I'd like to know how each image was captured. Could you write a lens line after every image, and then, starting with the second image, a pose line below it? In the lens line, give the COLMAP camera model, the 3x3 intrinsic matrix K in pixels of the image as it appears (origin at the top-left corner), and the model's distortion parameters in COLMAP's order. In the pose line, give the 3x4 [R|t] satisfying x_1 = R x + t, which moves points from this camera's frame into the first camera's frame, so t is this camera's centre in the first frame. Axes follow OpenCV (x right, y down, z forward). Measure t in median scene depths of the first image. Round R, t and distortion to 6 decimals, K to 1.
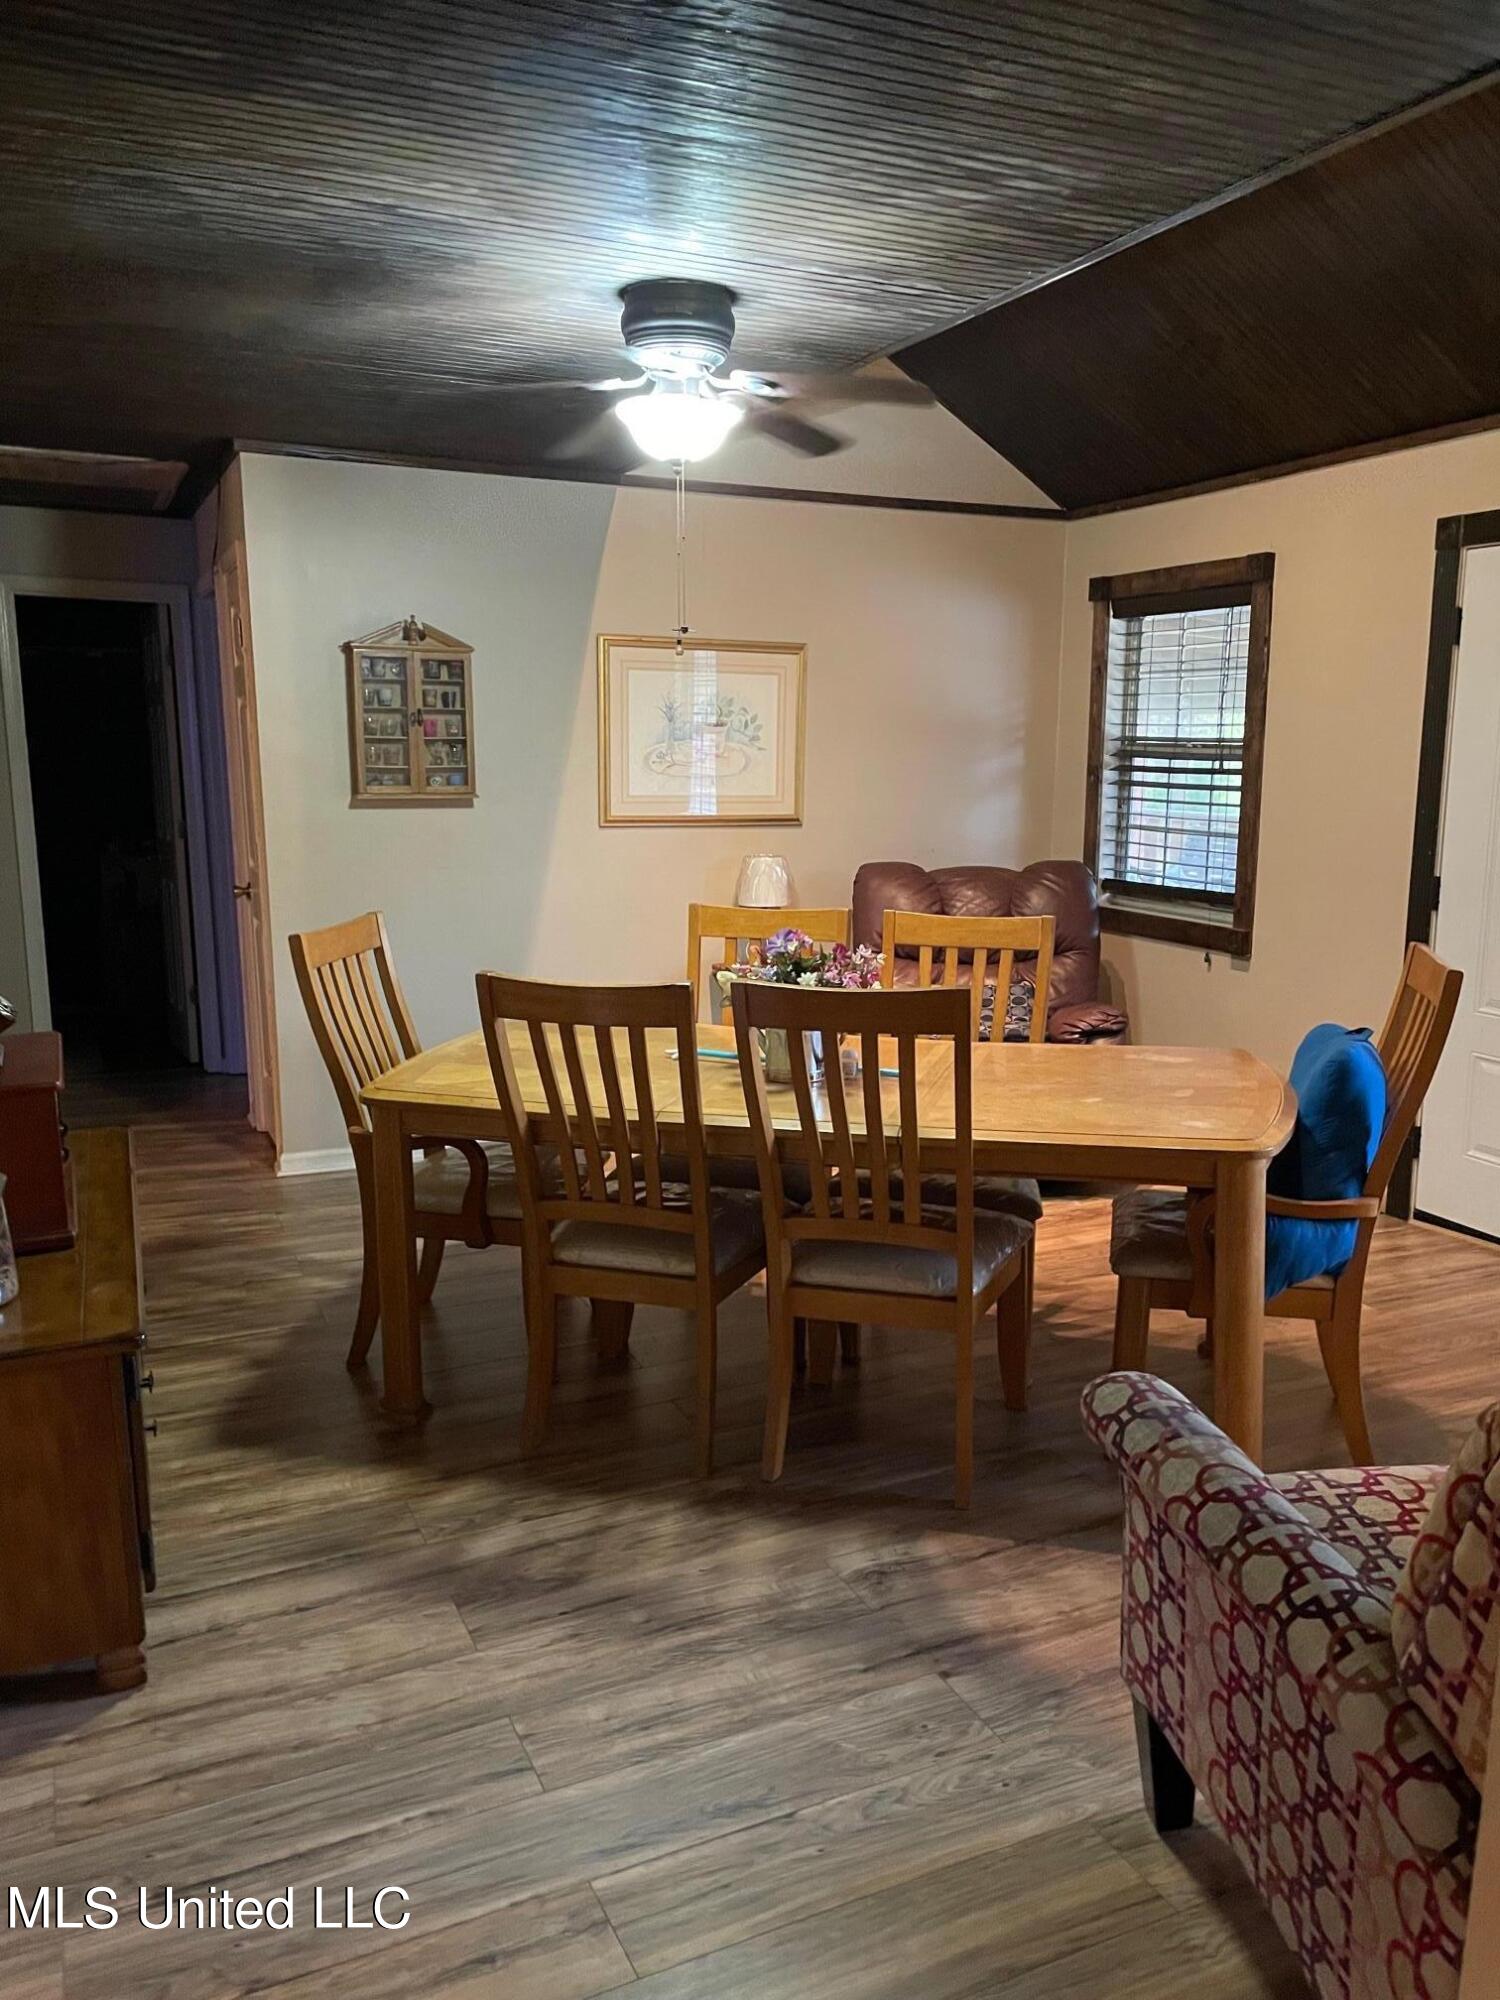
lens RADIAL K [[1499.3, 0, 750.0], [0, 1499.3, 1000.0], [0, 0, 1]] dist [-0.004125, -0.002758]
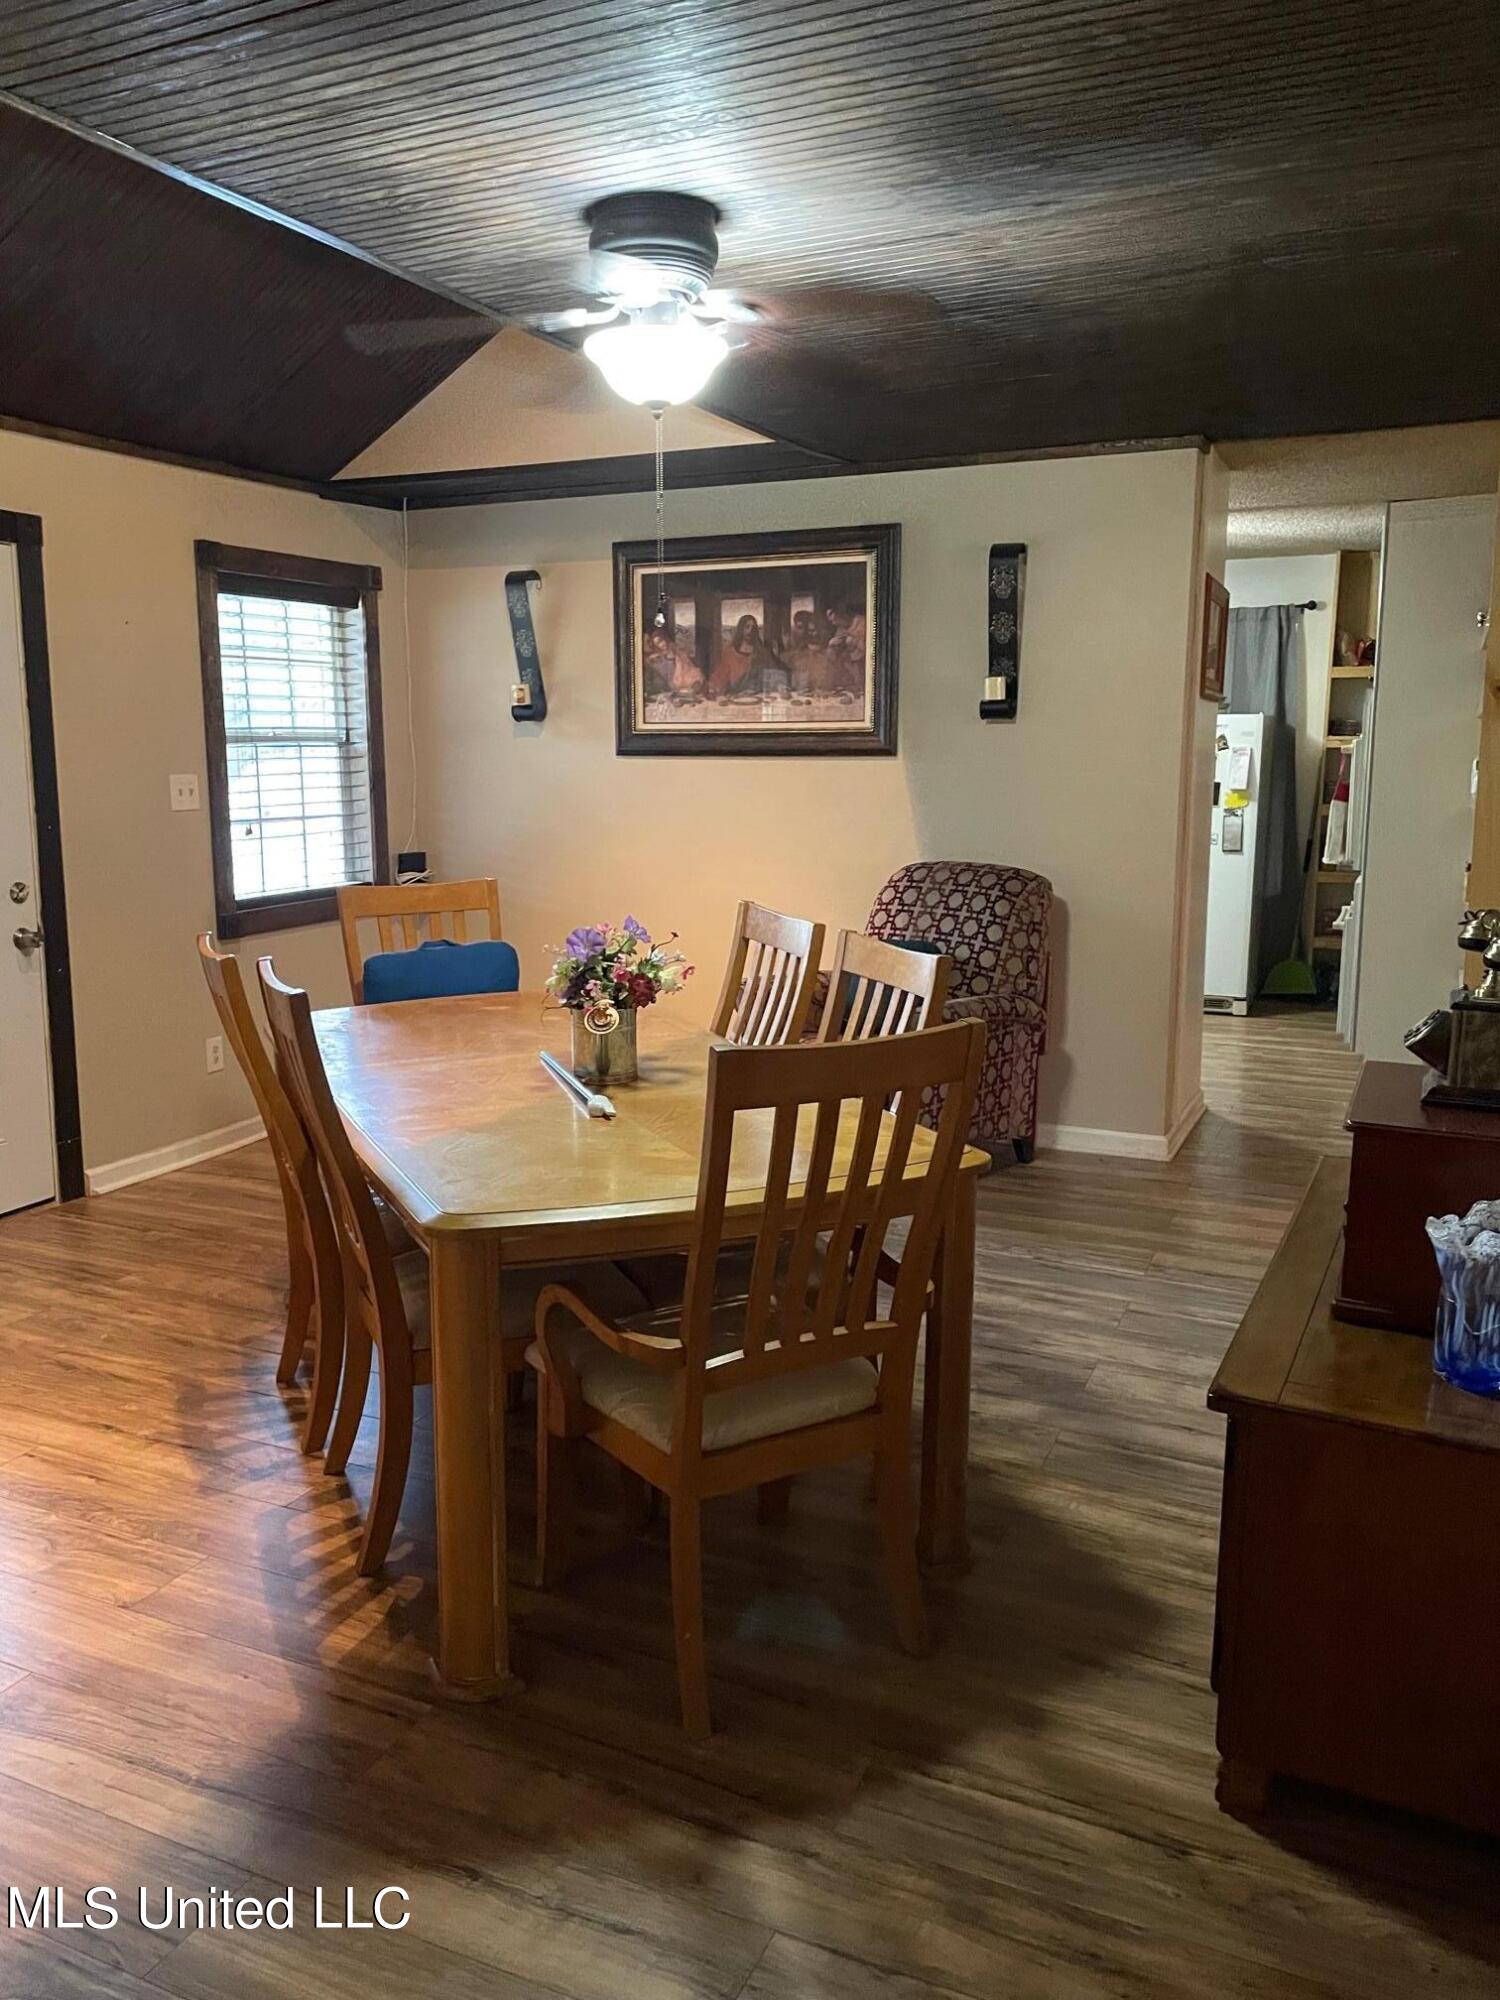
lens RADIAL K [[1499.3, 0, 750.0], [0, 1499.3, 1000.0], [0, 0, 1]] dist [-0.004125, -0.002758]
pose [[-0.647675, -0.138587, 0.749207, -0.731383], [0.140946, 0.944554, 0.296567, -0.266441], [-0.748767, 0.297677, -0.592230, 1.473383]]
